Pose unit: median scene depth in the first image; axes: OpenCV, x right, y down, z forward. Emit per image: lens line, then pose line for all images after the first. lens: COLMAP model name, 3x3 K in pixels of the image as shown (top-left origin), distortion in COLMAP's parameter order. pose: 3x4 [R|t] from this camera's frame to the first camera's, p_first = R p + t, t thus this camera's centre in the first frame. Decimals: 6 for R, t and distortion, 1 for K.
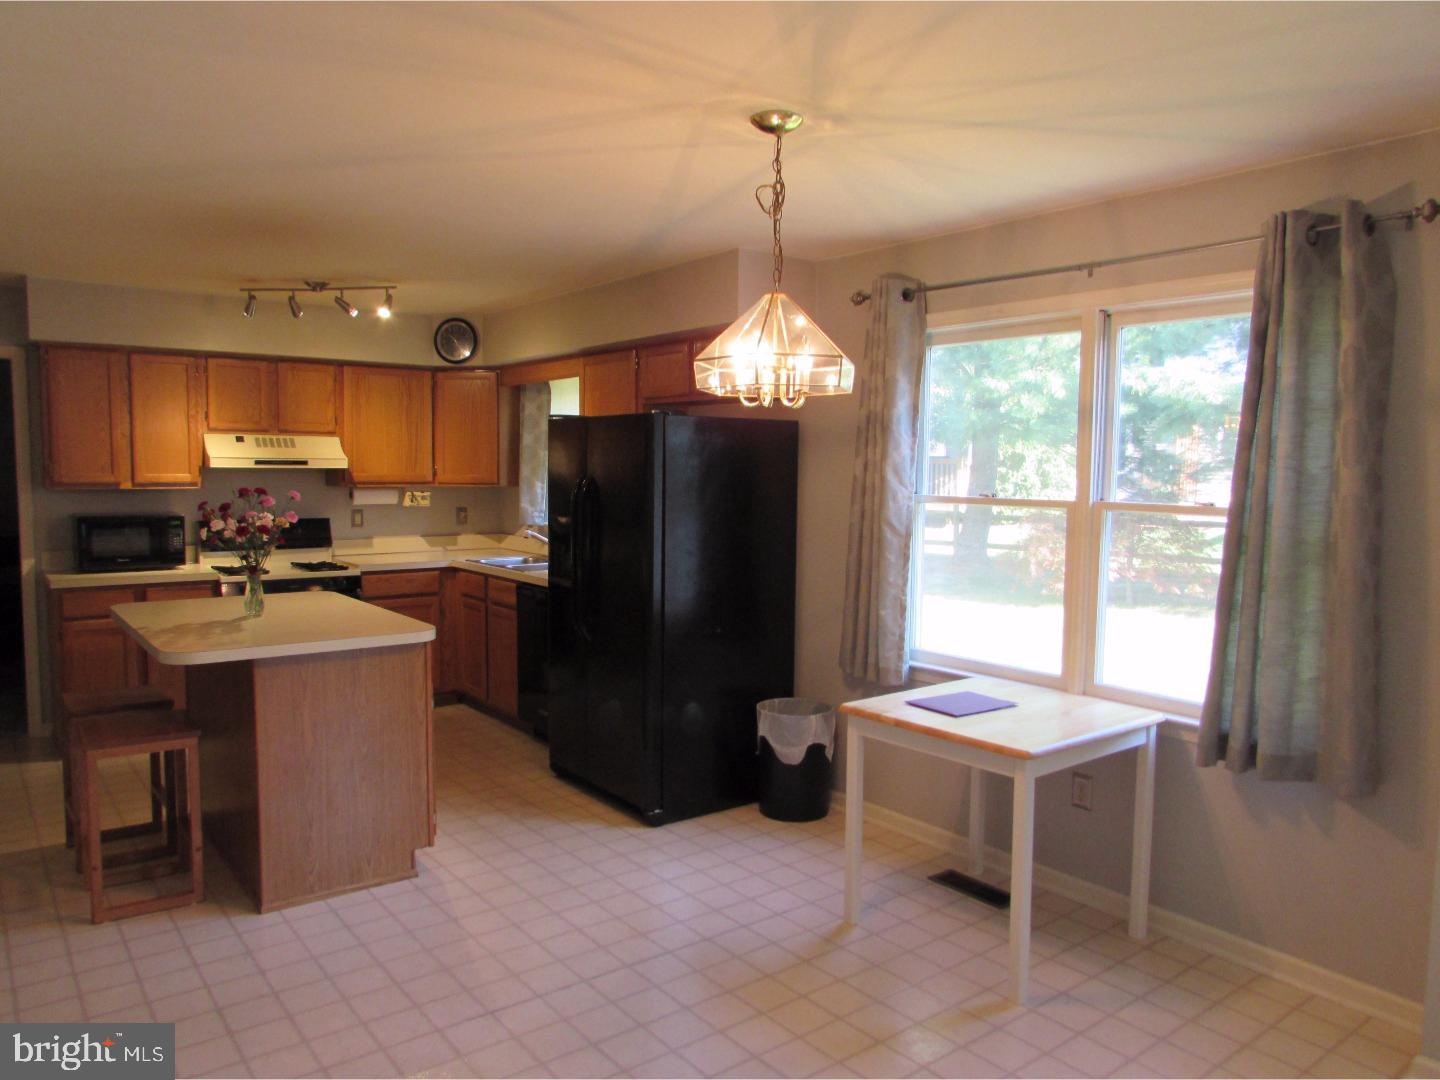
lens RADIAL K [[1008.4, 0, 719.9], [0, 1008.4, 542.8], [0, 0, 1]] dist [-0.034700, 0.007163]
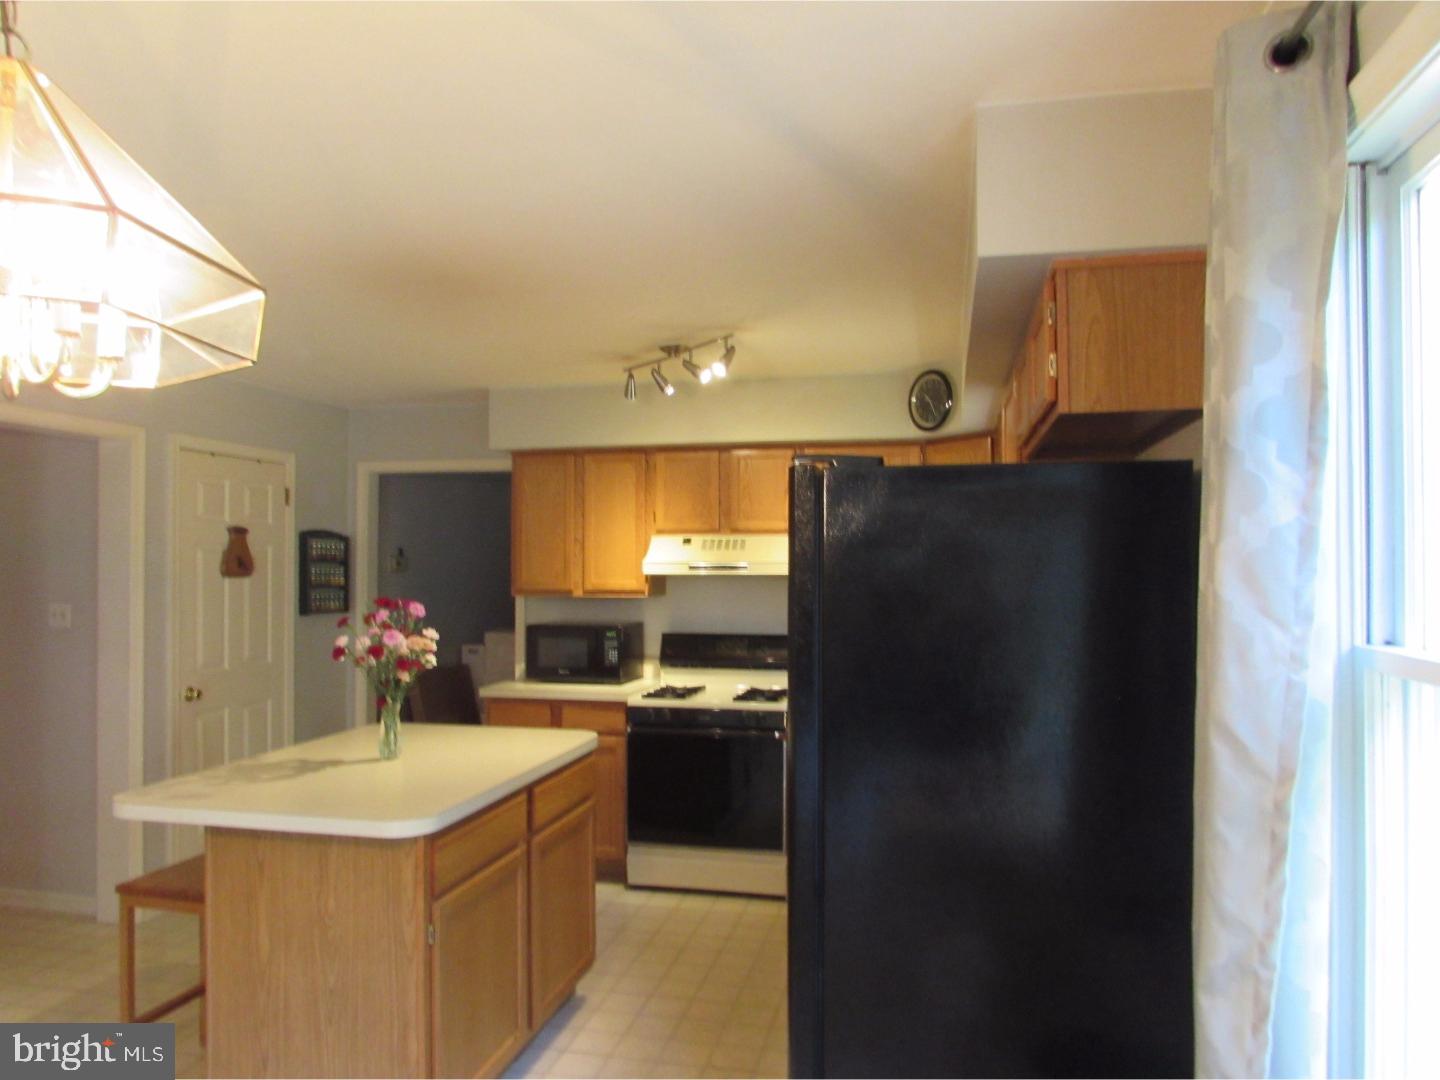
lens RADIAL K [[1008.4, 0, 719.7], [0, 1008.4, 549.7], [0, 0, 1]] dist [-0.034700, 0.007163]
pose [[0.635133, -0.024983, -0.771998, 0.239429], [-0.049436, 0.996113, -0.072907, -0.035280], [0.770819, 0.084470, 0.631430, 0.497207]]
